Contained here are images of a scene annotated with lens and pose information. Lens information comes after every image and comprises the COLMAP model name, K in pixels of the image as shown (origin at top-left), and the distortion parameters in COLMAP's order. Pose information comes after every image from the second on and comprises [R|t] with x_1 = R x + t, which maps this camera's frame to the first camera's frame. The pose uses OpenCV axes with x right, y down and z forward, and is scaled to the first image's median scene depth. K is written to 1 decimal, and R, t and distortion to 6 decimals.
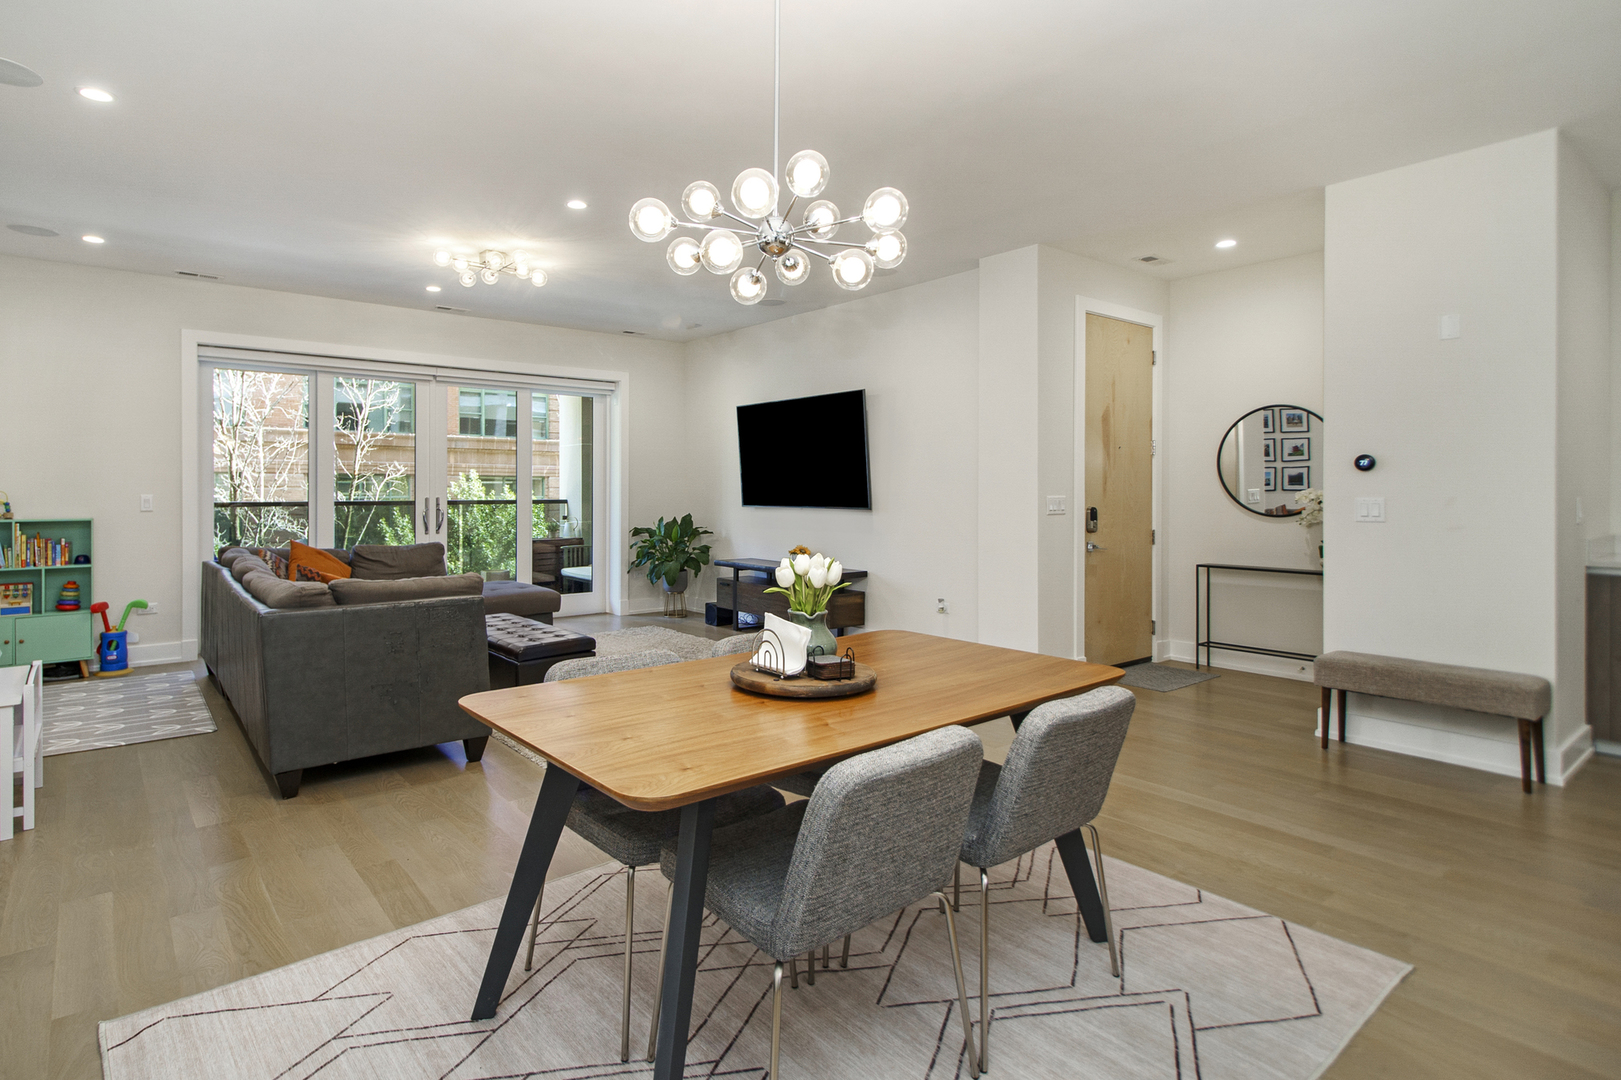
lens RADIAL K [[846.1, 0, 769.8], [0, 846.1, 492.0], [0, 0, 1]] dist [0.020102, -0.007839]
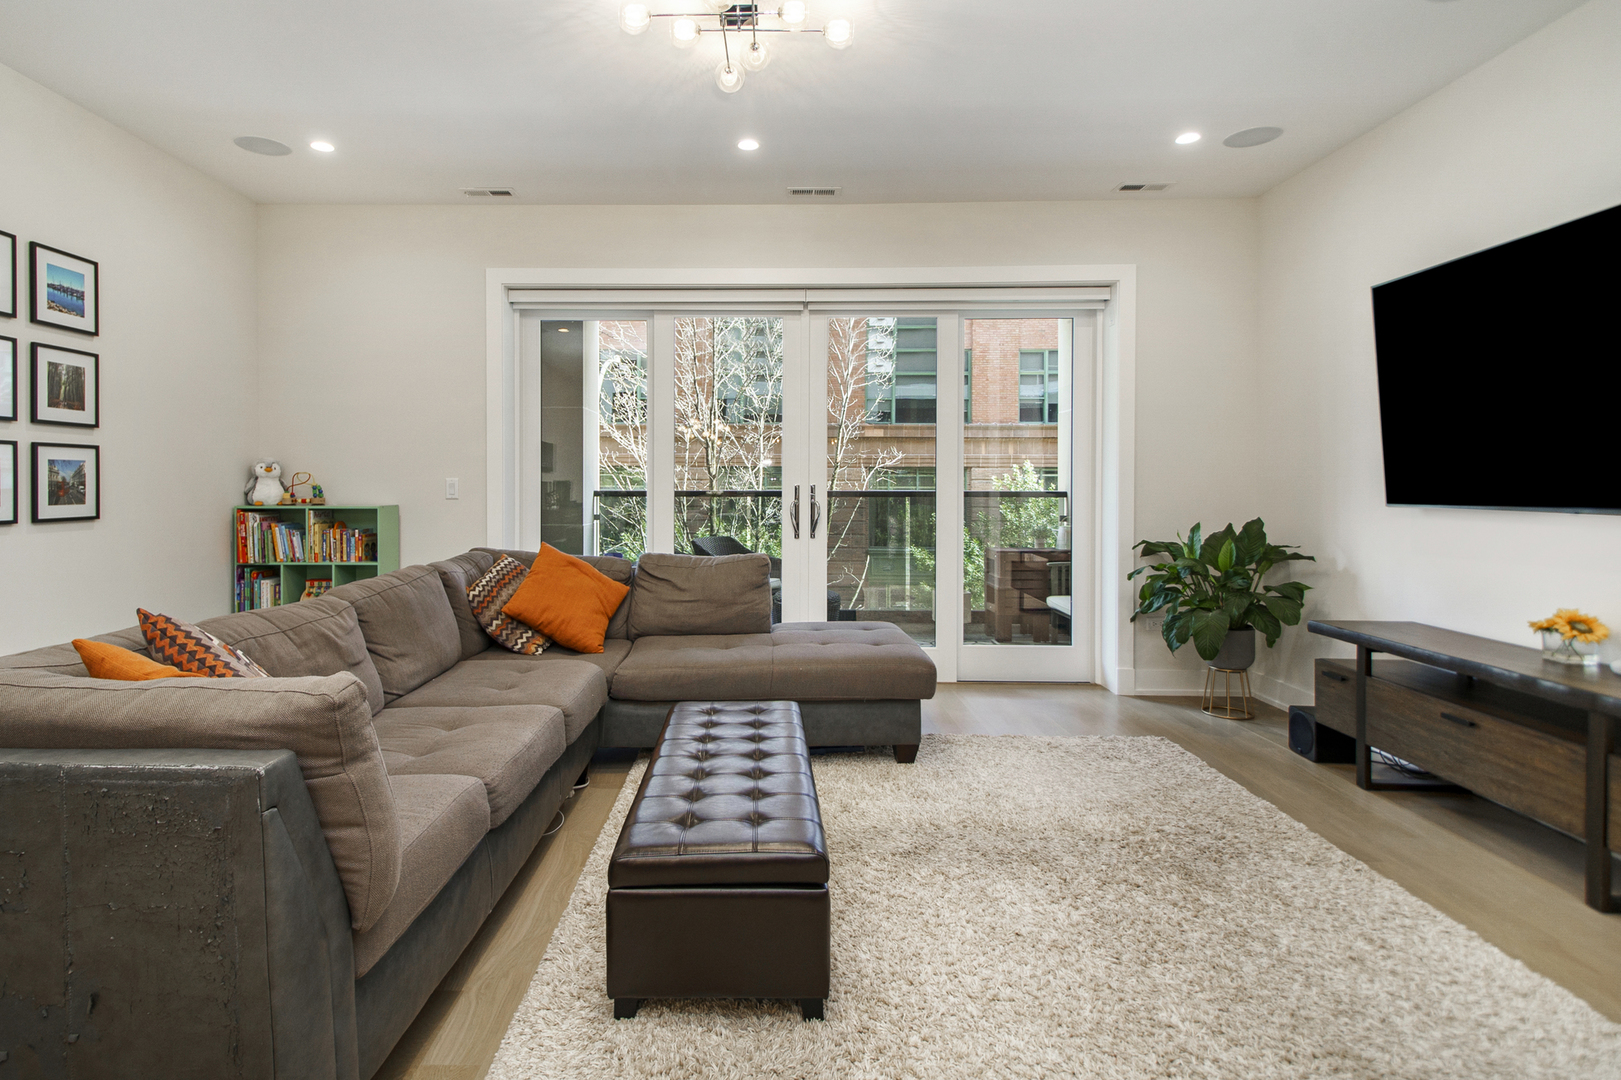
lens RADIAL K [[846.1, 0, 740.3], [0, 846.1, 489.3], [0, 0, 1]] dist [0.020102, -0.007839]
pose [[0.758391, 0.004498, -0.651784, 0.002822], [-0.003058, 0.999990, 0.003343, 0.007363], [0.651793, -0.000542, 0.758397, 0.411540]]
